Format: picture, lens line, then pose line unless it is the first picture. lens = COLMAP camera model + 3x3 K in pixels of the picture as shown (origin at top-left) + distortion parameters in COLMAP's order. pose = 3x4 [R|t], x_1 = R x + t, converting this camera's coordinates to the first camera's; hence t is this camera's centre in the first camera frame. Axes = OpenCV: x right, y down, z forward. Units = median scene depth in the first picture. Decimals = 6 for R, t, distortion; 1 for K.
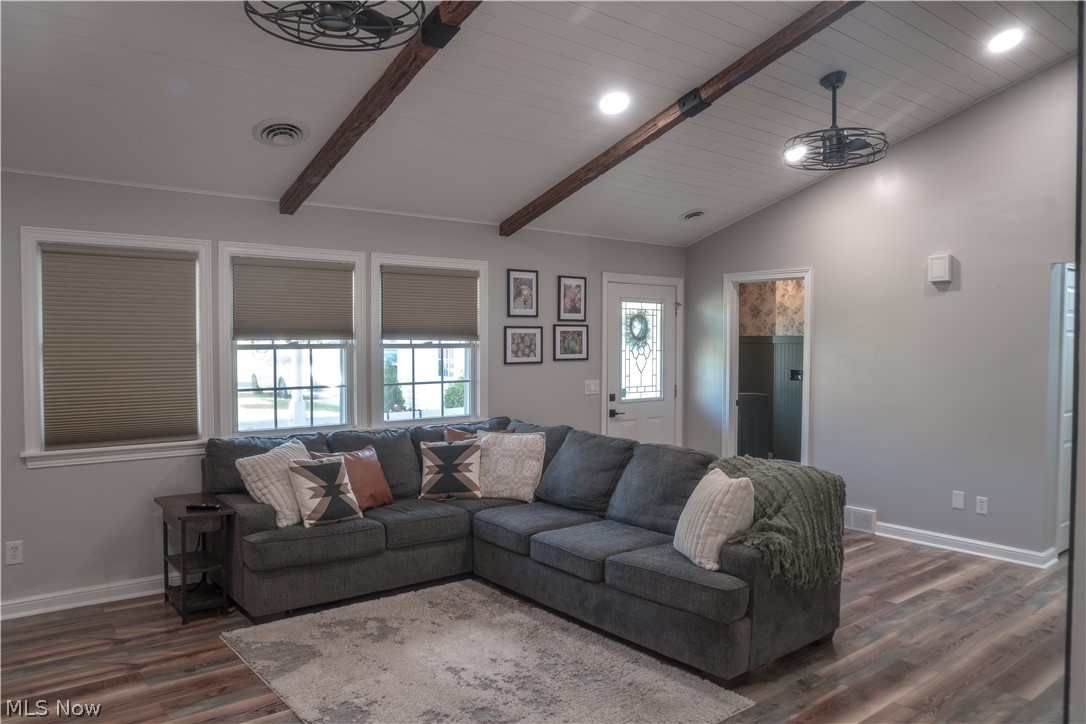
lens RADIAL K [[775.4, 0, 537.9], [0, 775.4, 363.7], [0, 0, 1]] dist [-0.069556, 0.052650]
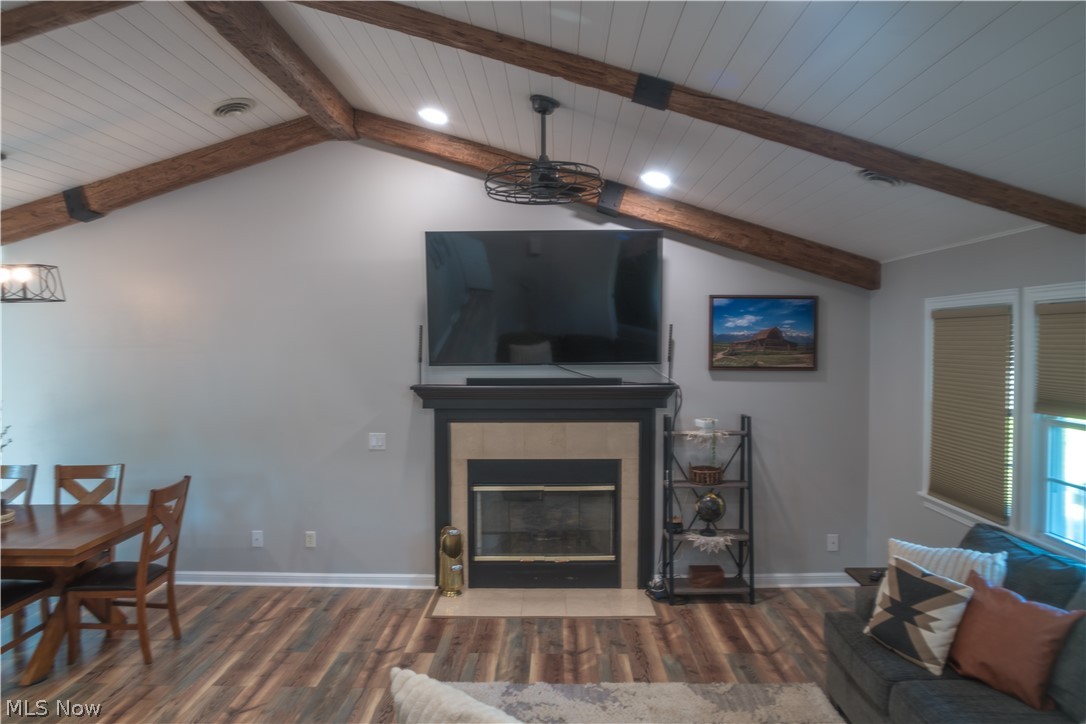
lens RADIAL K [[775.4, 0, 537.9], [0, 775.4, 363.7], [0, 0, 1]] dist [-0.069556, 0.052650]
pose [[-0.635054, 0.027266, -0.771986, 0.693079], [-0.021796, 0.998346, 0.053191, -0.149124], [0.772160, 0.050606, -0.633410, 1.473494]]
